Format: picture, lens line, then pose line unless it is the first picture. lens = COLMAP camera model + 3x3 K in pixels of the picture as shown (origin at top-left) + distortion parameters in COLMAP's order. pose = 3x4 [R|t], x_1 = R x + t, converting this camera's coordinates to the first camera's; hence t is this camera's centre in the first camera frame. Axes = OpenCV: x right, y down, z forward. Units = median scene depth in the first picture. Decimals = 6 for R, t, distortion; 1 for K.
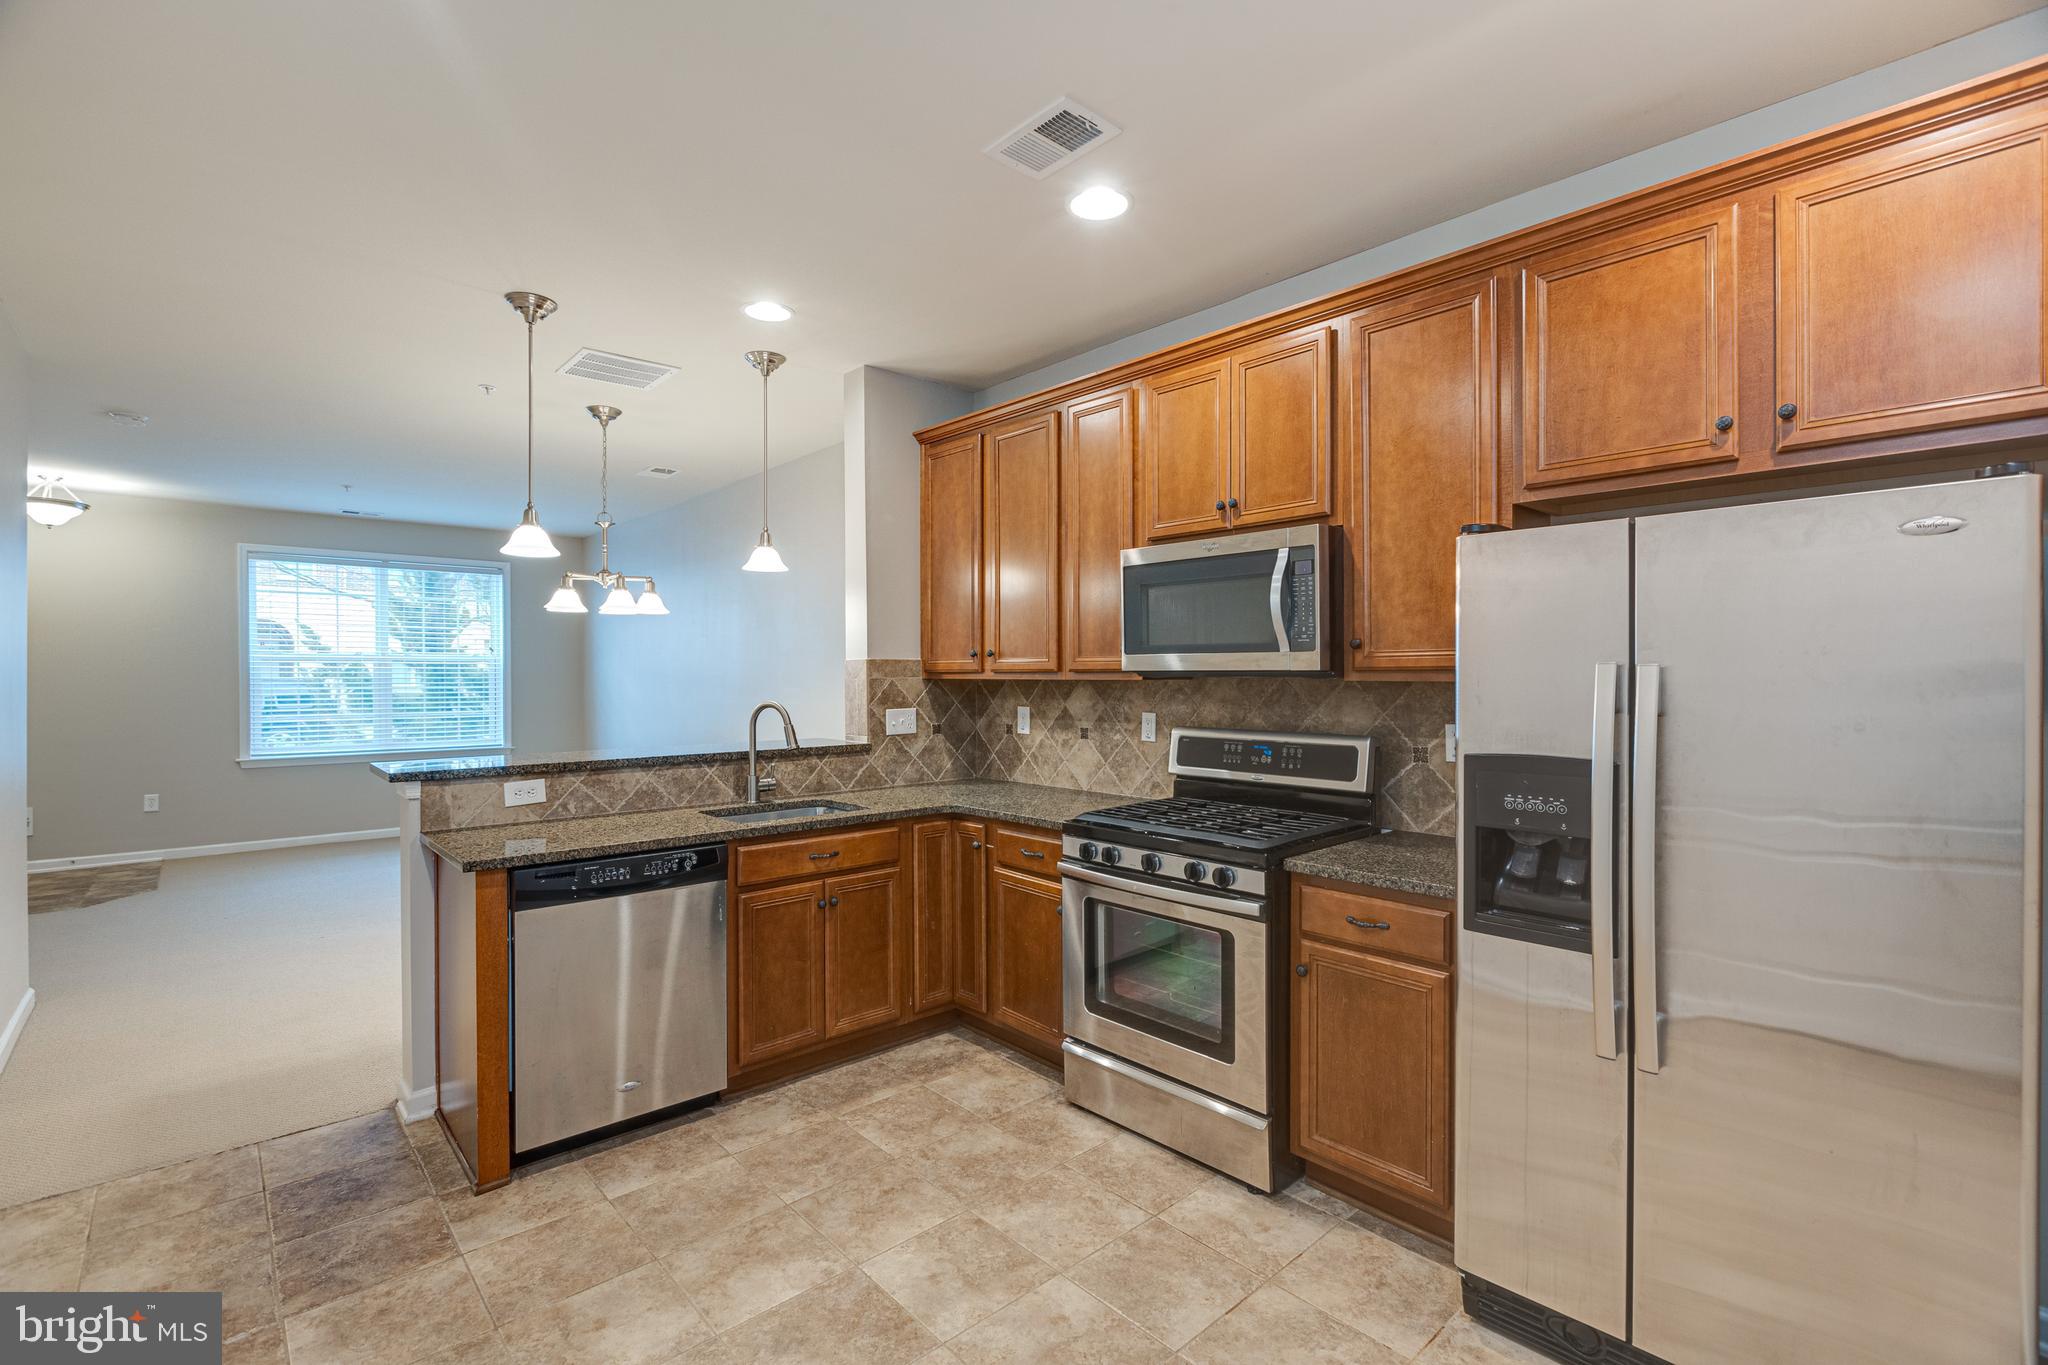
lens RADIAL K [[914.1, 0, 1027.5], [0, 914.1, 679.5], [0, 0, 1]] dist [-0.008452, -0.000017]
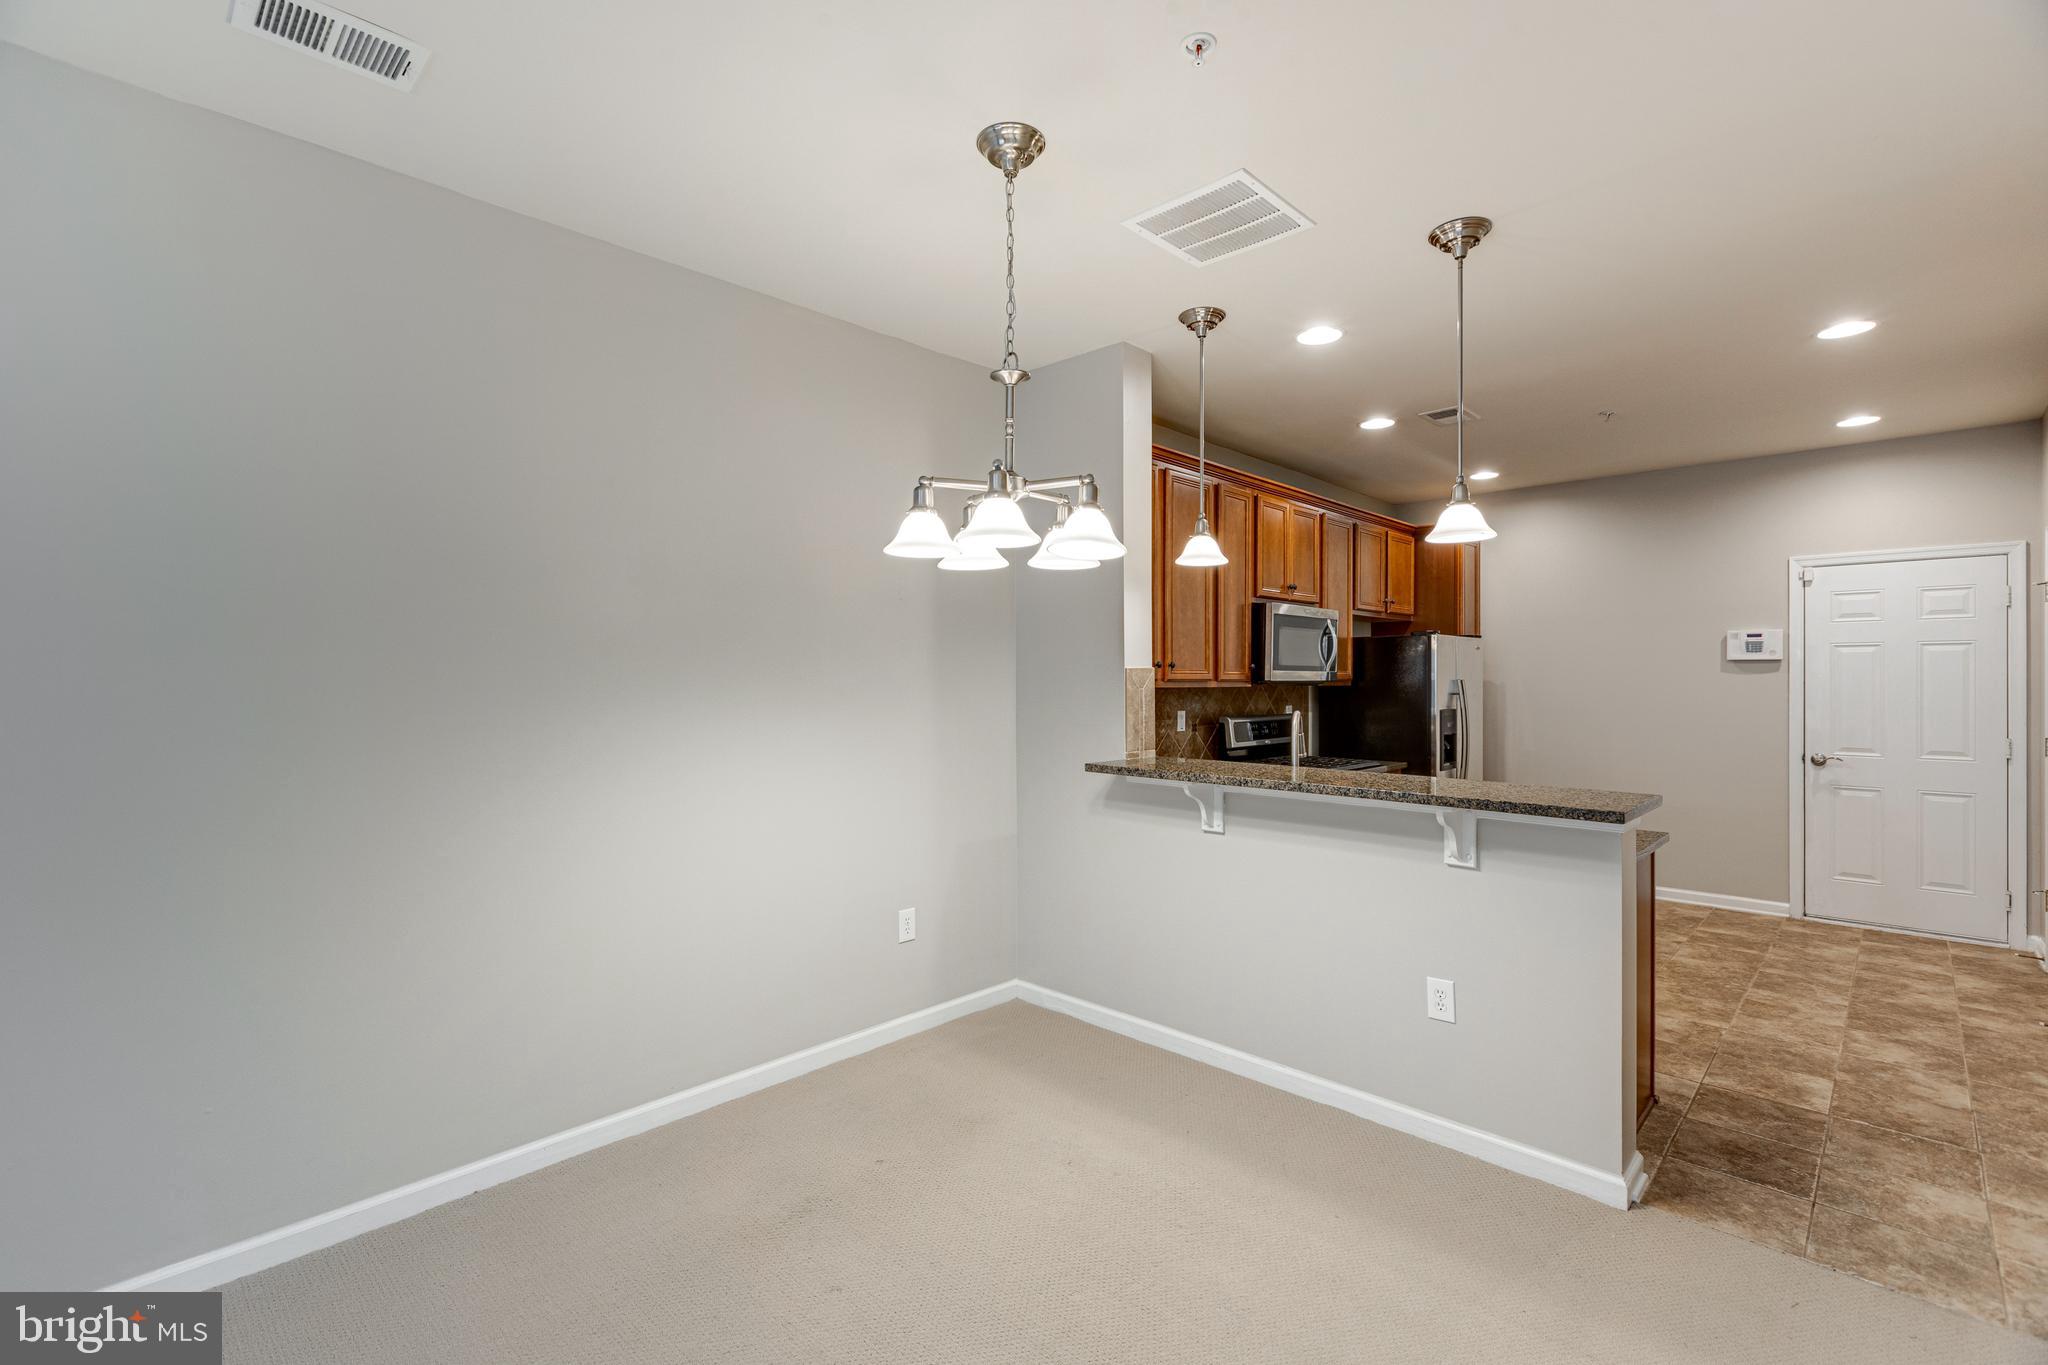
lens RADIAL K [[912.1, 0, 1025.1], [0, 912.1, 682.2], [0, 0, 1]] dist [-0.001319, -0.000401]
pose [[-0.061419, -0.002889, 0.998108, -1.491920], [0.004891, 0.999983, 0.003195, -0.014542], [-0.998100, 0.005078, -0.061404, 1.607053]]
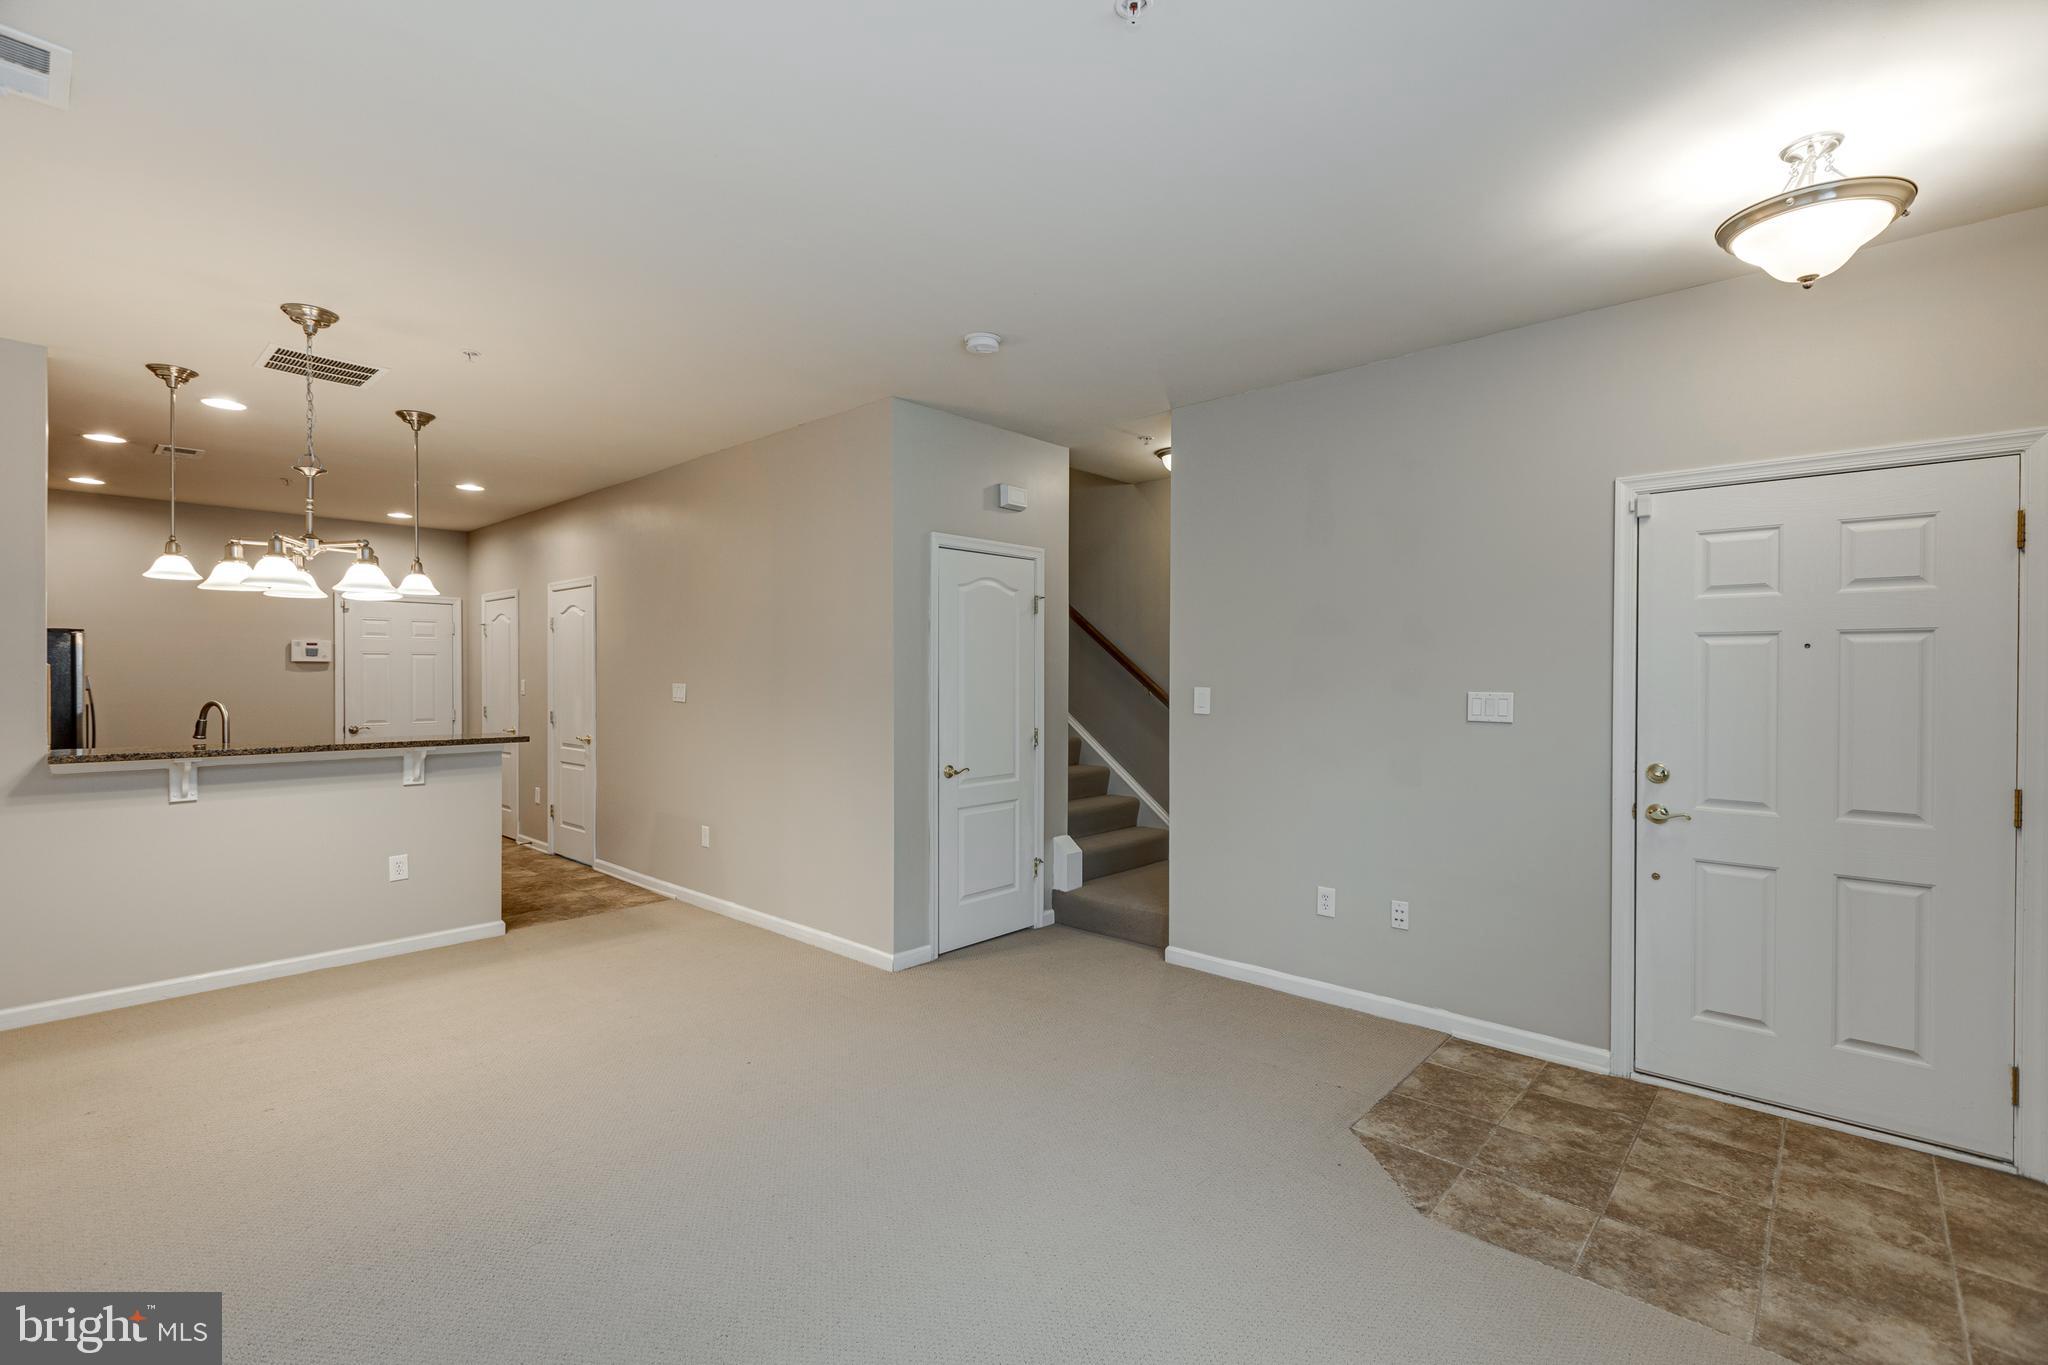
lens RADIAL K [[912.1, 0, 1036.4], [0, 912.1, 683.5], [0, 0, 1]] dist [-0.001319, -0.000401]
pose [[-0.994631, 0.000779, -0.103484, -1.508023], [-0.000456, 0.999929, 0.011914, -0.016788], [0.103486, 0.011897, -0.994560, 2.794538]]
